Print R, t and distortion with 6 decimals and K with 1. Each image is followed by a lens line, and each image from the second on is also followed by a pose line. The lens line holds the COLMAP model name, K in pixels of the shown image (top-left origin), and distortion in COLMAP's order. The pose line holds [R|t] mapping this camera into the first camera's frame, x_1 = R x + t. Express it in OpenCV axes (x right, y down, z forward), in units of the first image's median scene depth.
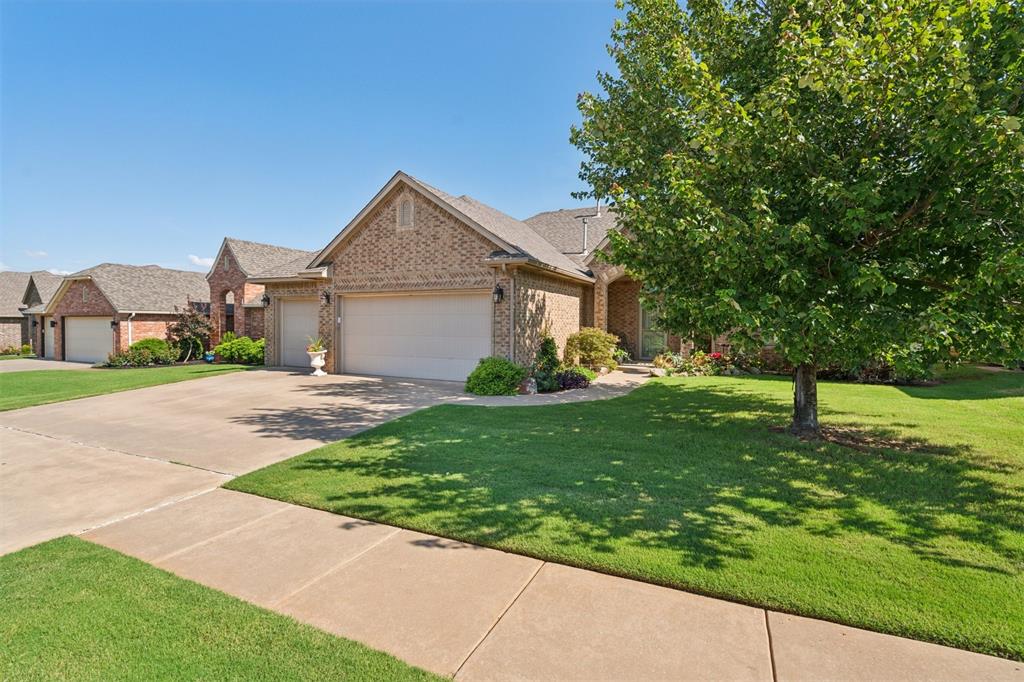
lens RADIAL K [[471.6, 0, 506.0], [0, 471.6, 332.2], [0, 0, 1]] dist [-0.004530, 0.003700]
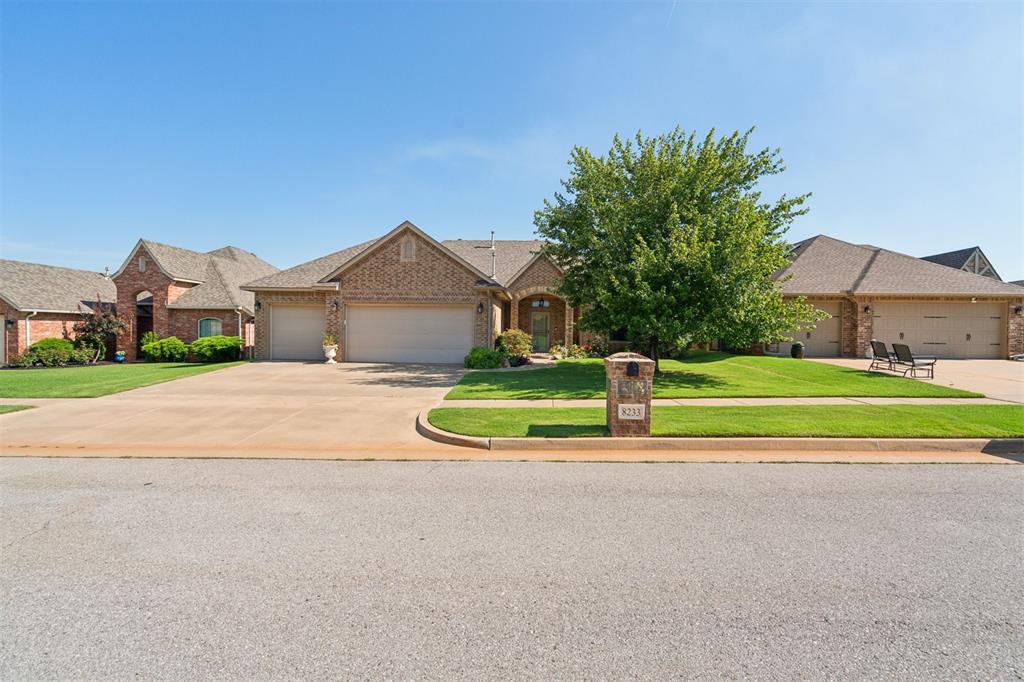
lens RADIAL K [[471.6, 0, 507.3], [0, 471.6, 340.5], [0, 0, 1]] dist [-0.004530, 0.003700]
pose [[0.916476, -0.001496, 0.400087, -0.496909], [-0.001206, 0.999978, 0.006504, 0.017965], [-0.400088, -0.006443, 0.916454, -0.440098]]
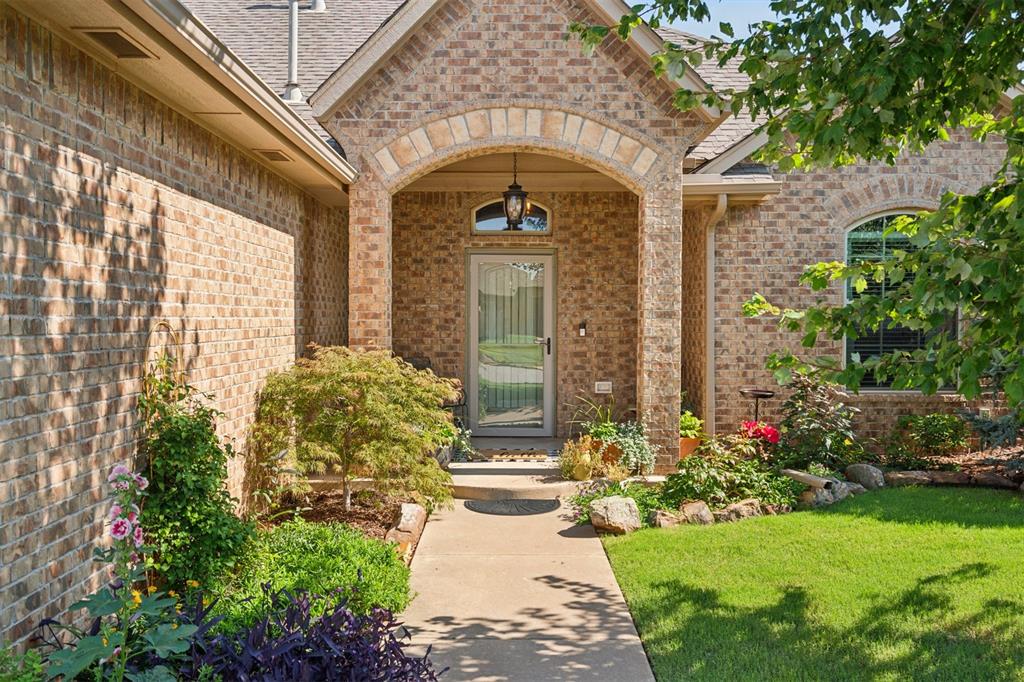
lens RADIAL K [[880.2, 0, 512.6], [0, 880.2, 333.8], [0, 0, 1]] dist [0.018620, 0.006254]
pose [[0.890354, -0.016629, 0.454966, 0.042181], [0.014612, 0.999862, 0.007951, -0.022277], [-0.455035, -0.000432, 0.890473, 0.574354]]
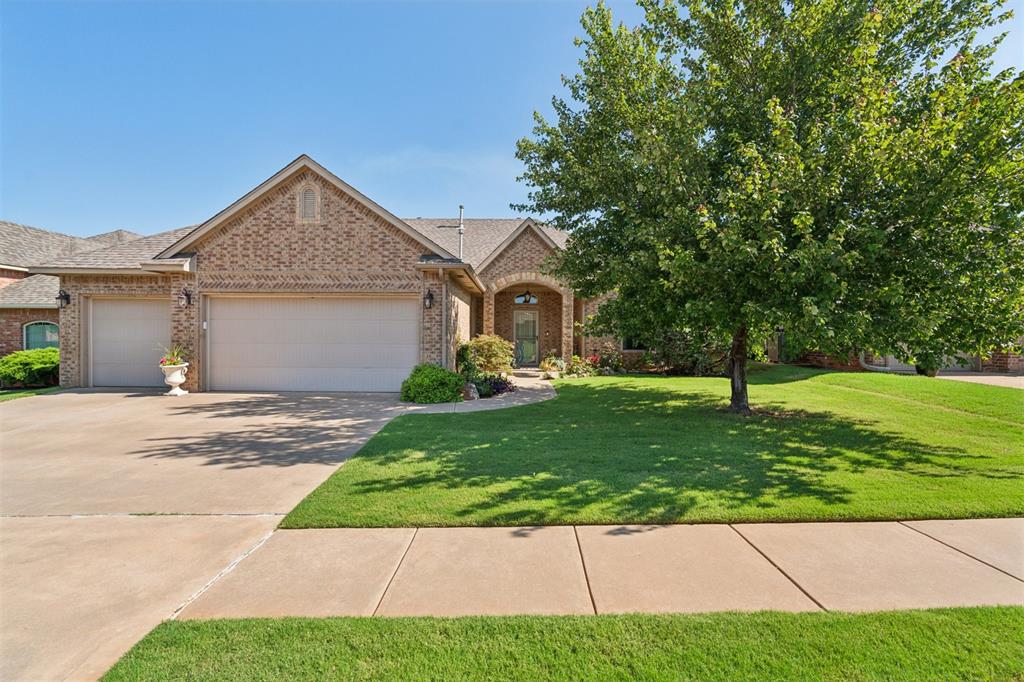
lens RADIAL K [[471.6, 0, 506.9], [0, 471.6, 339.2], [0, 0, 1]] dist [-0.004530, 0.003700]
pose [[0.899897, -0.003909, 0.436085, -0.255141], [0.008222, 0.999934, -0.008002, 0.009066], [-0.436025, 0.010787, 0.899870, 0.051580]]
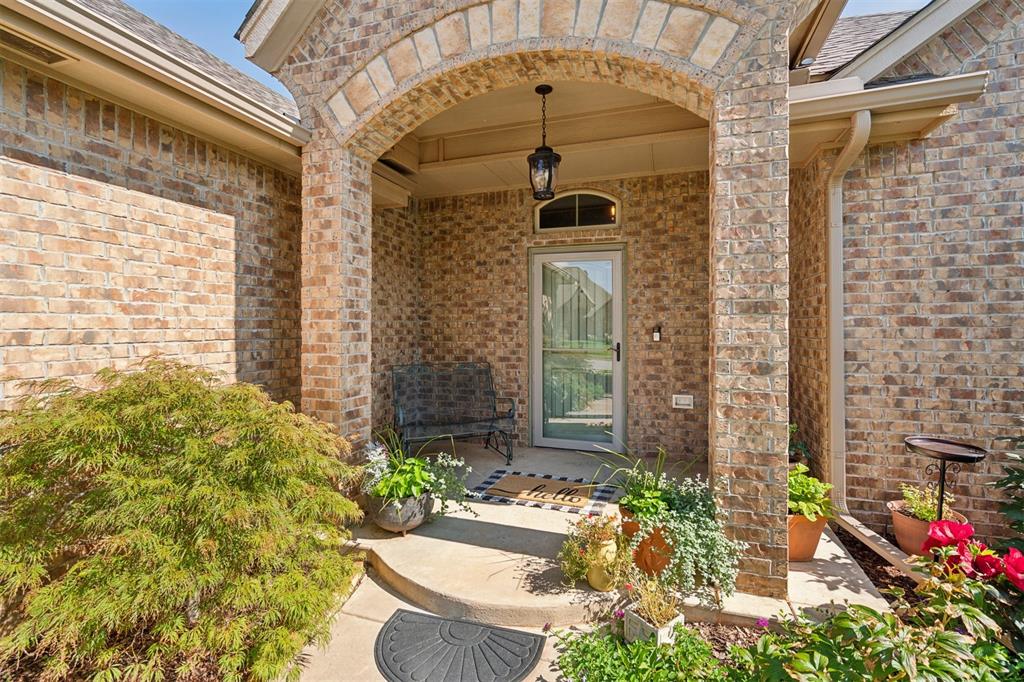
lens RADIAL K [[471.6, 0, 511.8], [0, 471.6, 324.6], [0, 0, 1]] dist [-0.004530, 0.003700]
pose [[0.989829, -0.010125, 0.141899, 0.292583], [0.012994, 0.999729, -0.019308, -0.020219], [-0.141665, 0.020955, 0.989693, 0.900308]]
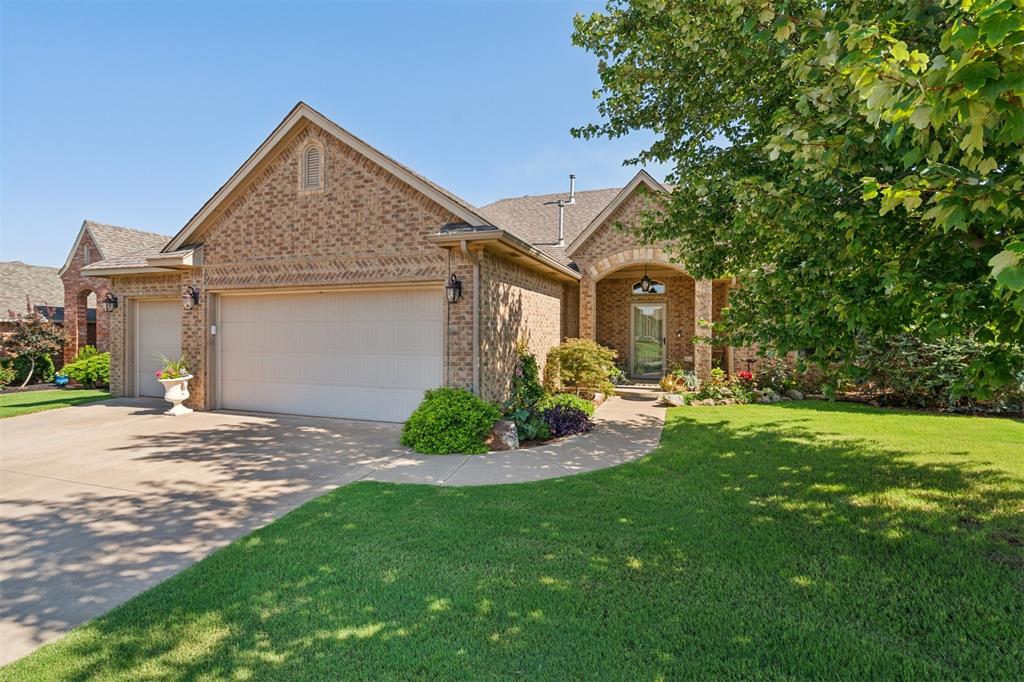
lens RADIAL K [[471.6, 0, 513.3], [0, 471.6, 332.9], [0, 0, 1]] dist [-0.004530, 0.003700]
pose [[0.992523, -0.004919, 0.121958, -0.013500], [0.006721, 0.999874, -0.014370, -0.009764], [-0.121872, 0.015082, 0.992431, 0.302031]]
